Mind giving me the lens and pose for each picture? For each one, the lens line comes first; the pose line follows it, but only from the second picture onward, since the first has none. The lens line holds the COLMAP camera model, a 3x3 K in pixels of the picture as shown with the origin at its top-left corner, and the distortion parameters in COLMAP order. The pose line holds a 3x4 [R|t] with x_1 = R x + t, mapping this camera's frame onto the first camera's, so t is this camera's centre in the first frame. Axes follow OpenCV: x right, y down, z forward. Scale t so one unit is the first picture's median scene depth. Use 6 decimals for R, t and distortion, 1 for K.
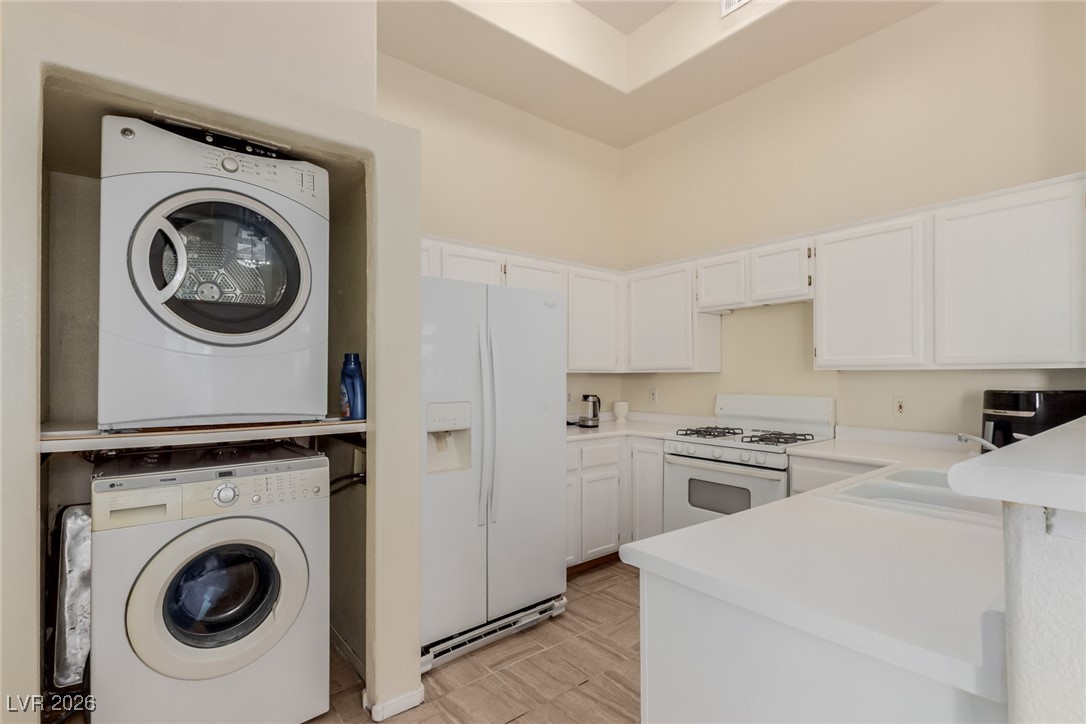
lens RADIAL K [[493.9, 0, 541.6], [0, 493.9, 370.2], [0, 0, 1]] dist [0.001566, -0.000355]
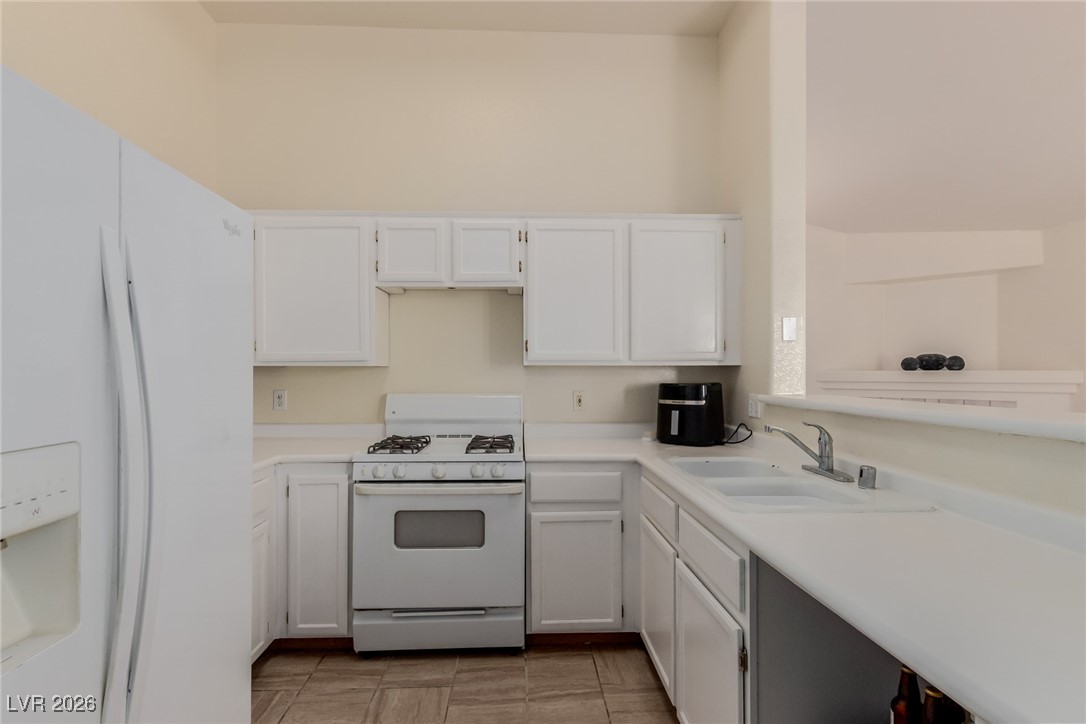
lens RADIAL K [[514.0, 0, 549.4], [0, 514.0, 365.5], [0, 0, 1]] dist [0.000108, -0.001717]
pose [[0.599833, 0.007692, 0.800088, -0.231358], [-0.009889, 0.999949, -0.002200, 0.003293], [-0.800064, -0.006593, 0.599879, 0.488067]]
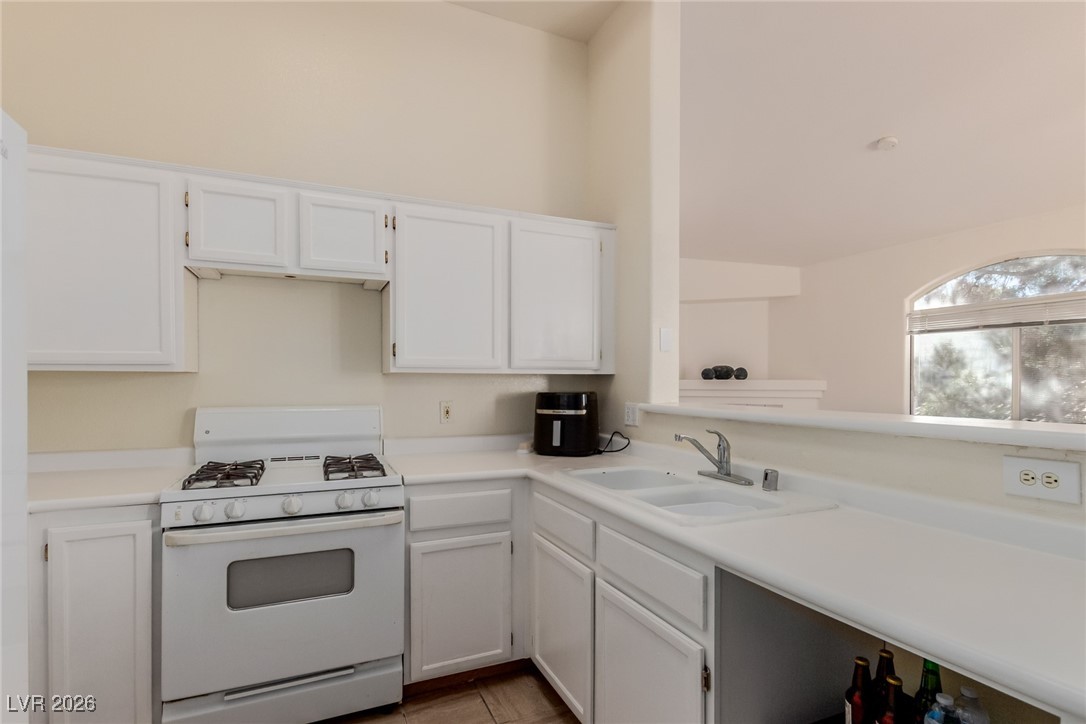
lens RADIAL K [[518.2, 0, 554.0], [0, 518.2, 379.5], [0, 0, 1]] dist [0.002777, -0.000062]
pose [[0.265231, -0.000155, 0.964185, -0.223274], [-0.016093, 0.999860, 0.004588, 0.004812], [-0.964050, -0.016734, 0.265192, 0.662560]]
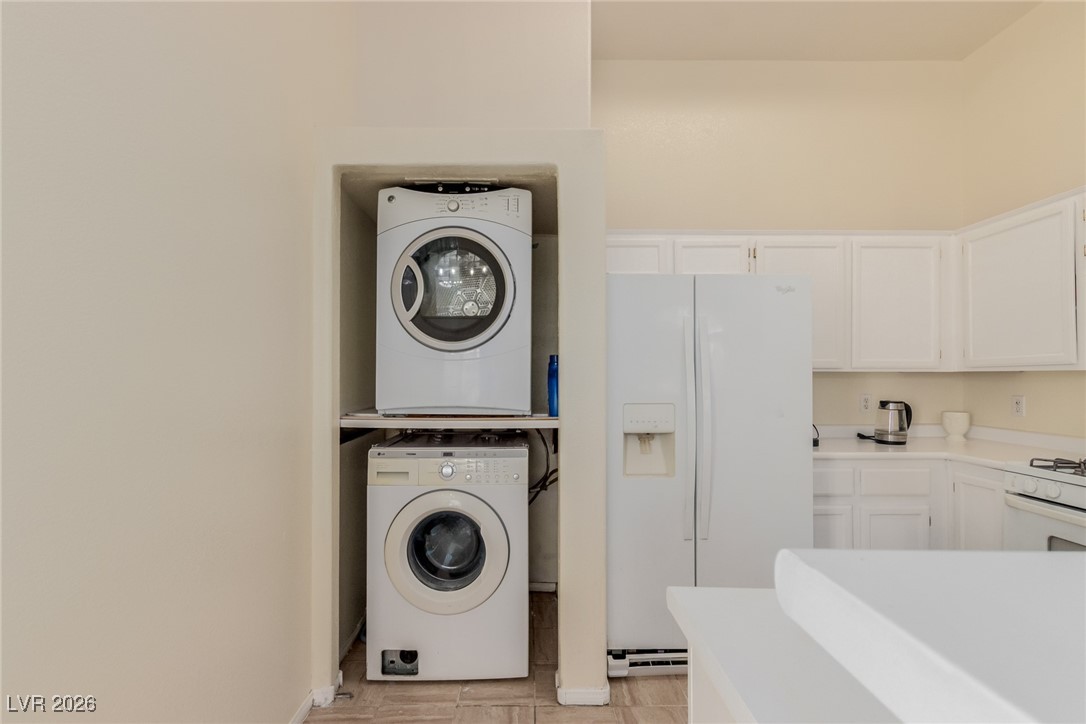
lens RADIAL K [[493.9, 0, 541.6], [0, 493.9, 370.2], [0, 0, 1]] dist [0.001566, -0.000355]
pose [[0.789556, -0.006184, -0.613647, 0.234271], [0.006499, 0.999977, -0.001715, 0.000920], [0.613644, -0.002634, 0.789579, 0.119487]]
